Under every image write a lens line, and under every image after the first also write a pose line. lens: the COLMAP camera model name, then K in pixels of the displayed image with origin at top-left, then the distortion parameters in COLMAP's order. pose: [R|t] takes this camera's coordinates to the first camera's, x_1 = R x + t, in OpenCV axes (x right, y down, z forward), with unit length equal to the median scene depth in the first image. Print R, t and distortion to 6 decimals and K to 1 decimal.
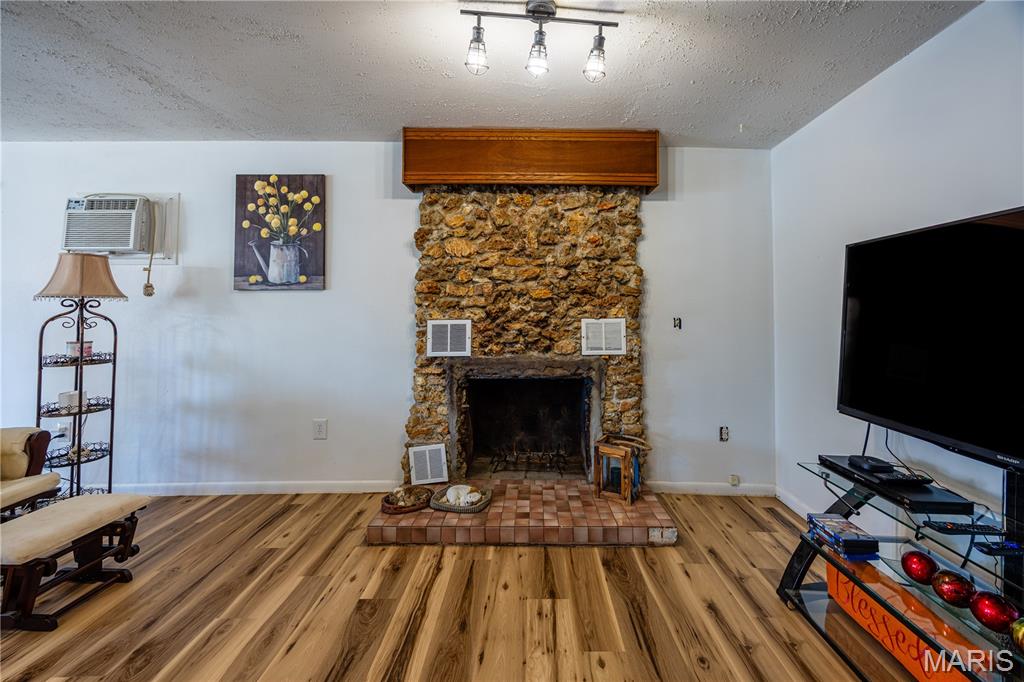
lens RADIAL K [[406.8, 0, 525.9], [0, 406.8, 298.0], [0, 0, 1]] dist [0.005958, -0.002034]
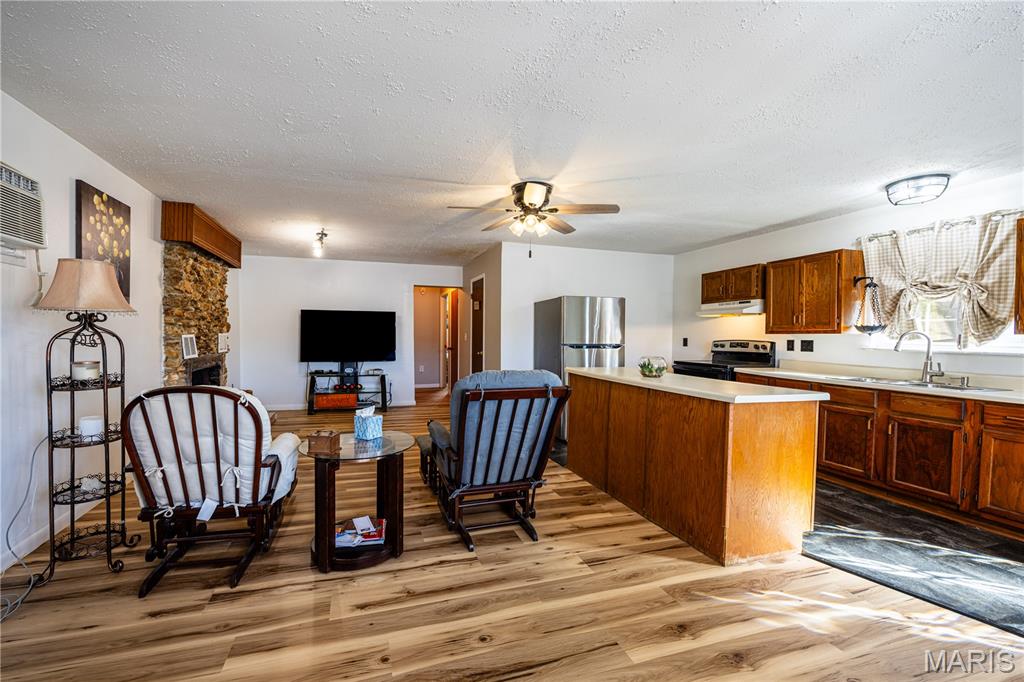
lens RADIAL K [[406.8, 0, 463.9], [0, 406.8, 346.9], [0, 0, 1]] dist [0.005958, -0.002034]
pose [[-0.248764, -0.037762, 0.967828, -1.896664], [-0.043680, 0.998660, 0.027737, 0.013128], [-0.967579, -0.035375, -0.250081, 0.385547]]
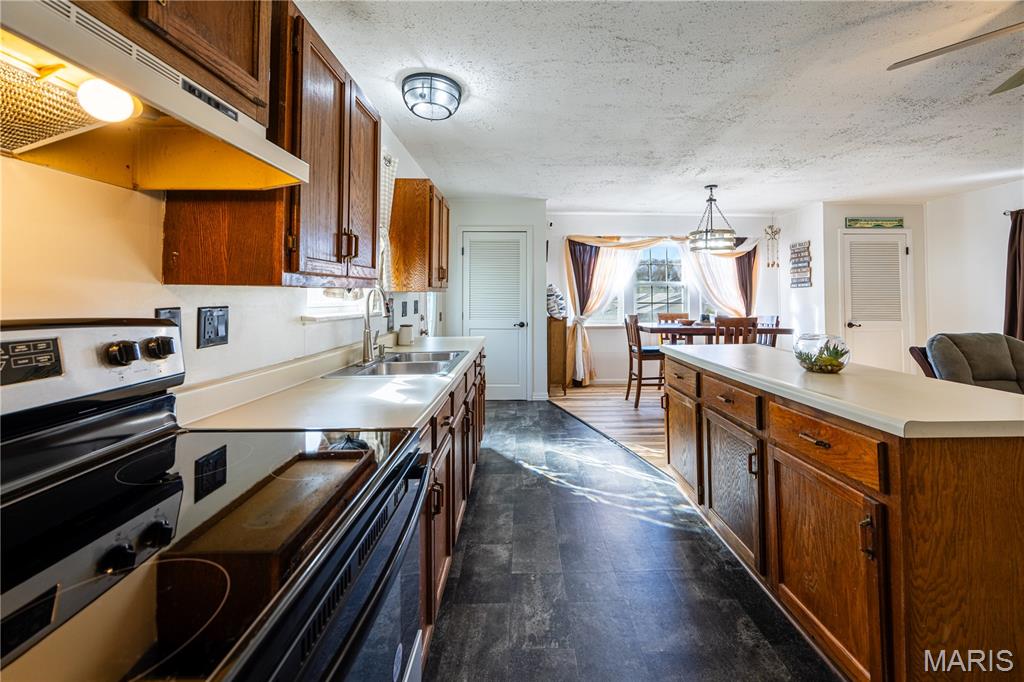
lens RADIAL K [[406.8, 0, 556.1], [0, 406.8, 275.0], [0, 0, 1]] dist [0.005958, -0.002034]
pose [[0.061285, -0.053437, -0.996689, -0.389902], [0.030397, 0.998203, -0.051649, -0.022225], [0.997657, -0.027131, 0.062799, -0.790990]]
